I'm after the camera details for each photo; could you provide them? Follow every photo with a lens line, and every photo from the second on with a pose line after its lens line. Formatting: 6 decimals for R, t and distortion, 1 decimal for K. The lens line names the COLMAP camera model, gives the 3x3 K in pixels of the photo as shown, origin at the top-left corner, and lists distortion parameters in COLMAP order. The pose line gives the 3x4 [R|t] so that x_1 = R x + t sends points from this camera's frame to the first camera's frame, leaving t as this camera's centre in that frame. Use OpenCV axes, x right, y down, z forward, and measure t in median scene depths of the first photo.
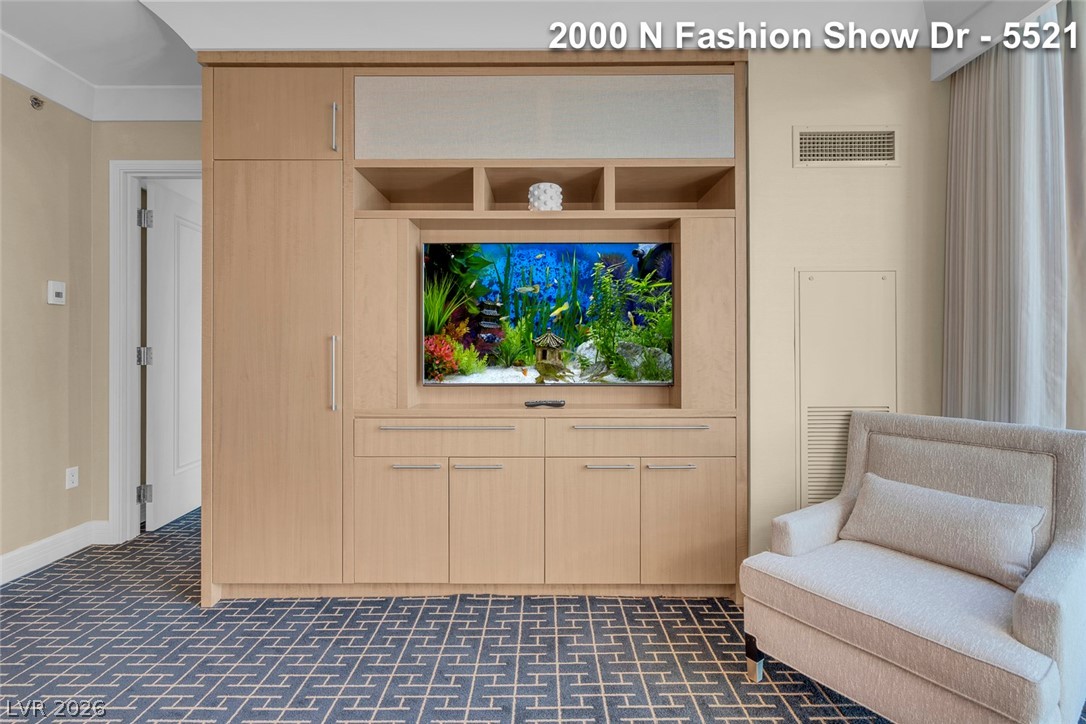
lens RADIAL K [[491.3, 0, 536.9], [0, 491.3, 349.5], [0, 0, 1]] dist [-0.003478, 0.001243]
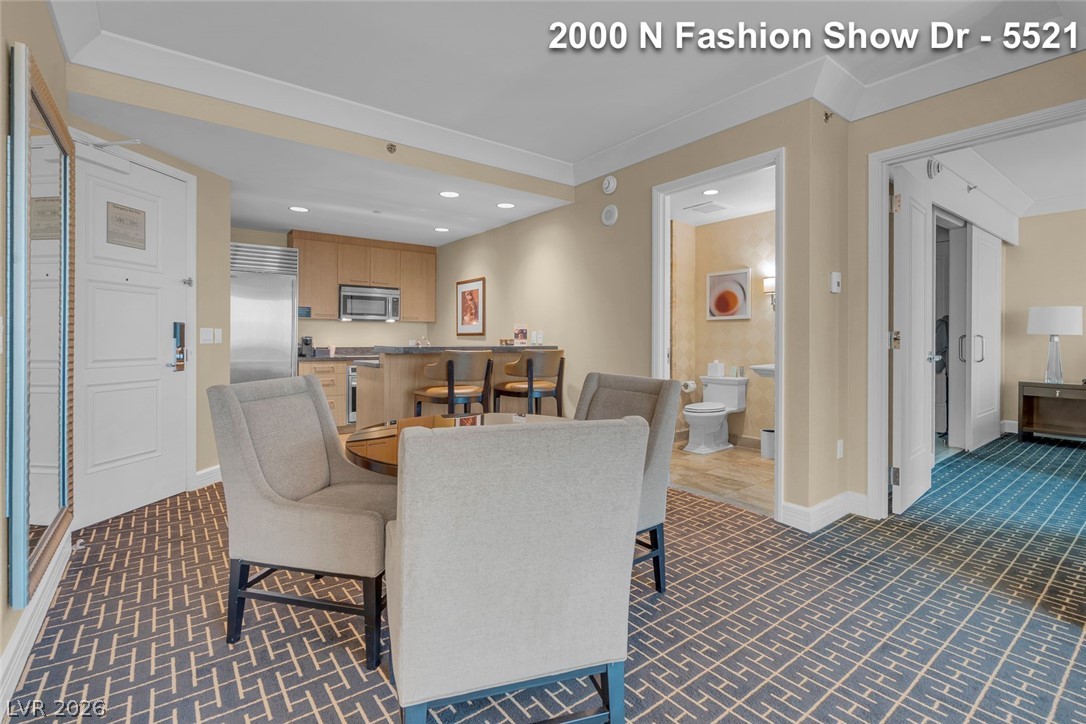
lens RADIAL K [[500.1, 0, 539.2], [0, 500.1, 336.5], [0, 0, 1]] dist [-0.008447, 0.005130]
pose [[0.609311, -0.001705, -0.792929, -0.587484], [-0.002268, 0.999990, -0.003893, 0.017522], [0.792928, 0.004171, 0.609301, -0.281047]]
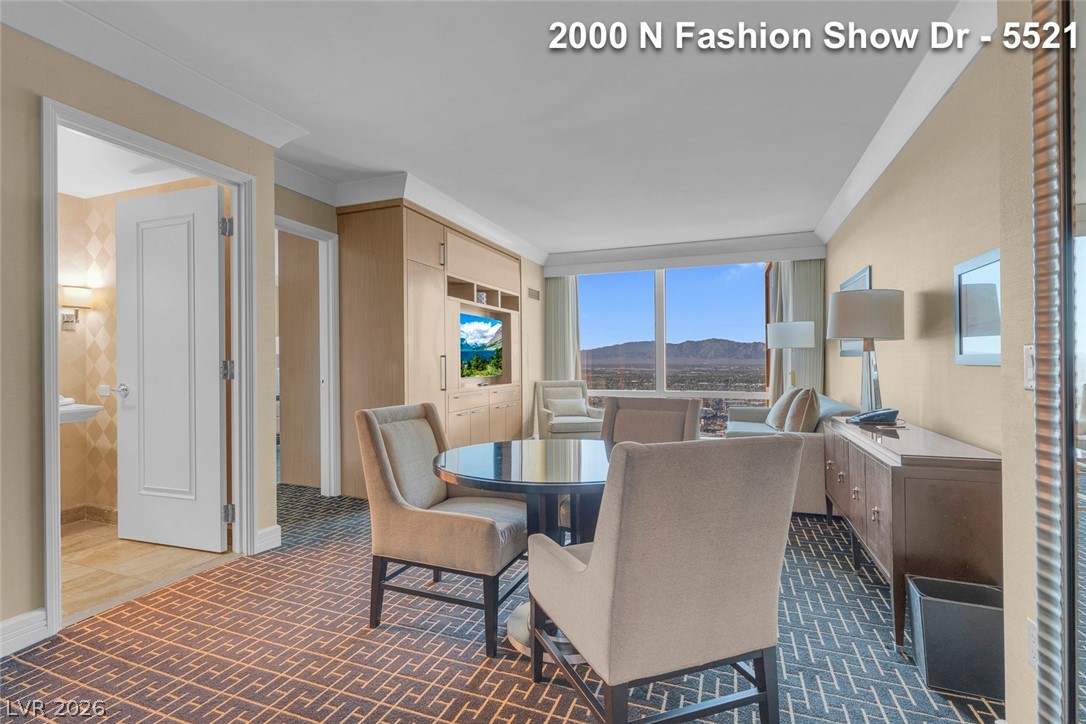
lens RADIAL K [[505.3, 0, 540.8], [0, 505.3, 361.0], [0, 0, 1]] dist [-0.001135, 0.000147]
pose [[0.351646, -0.000373, 0.936133, -2.247315], [0.008471, 0.999960, -0.002783, 0.006759], [-0.936095, 0.008908, 0.351635, -0.131798]]
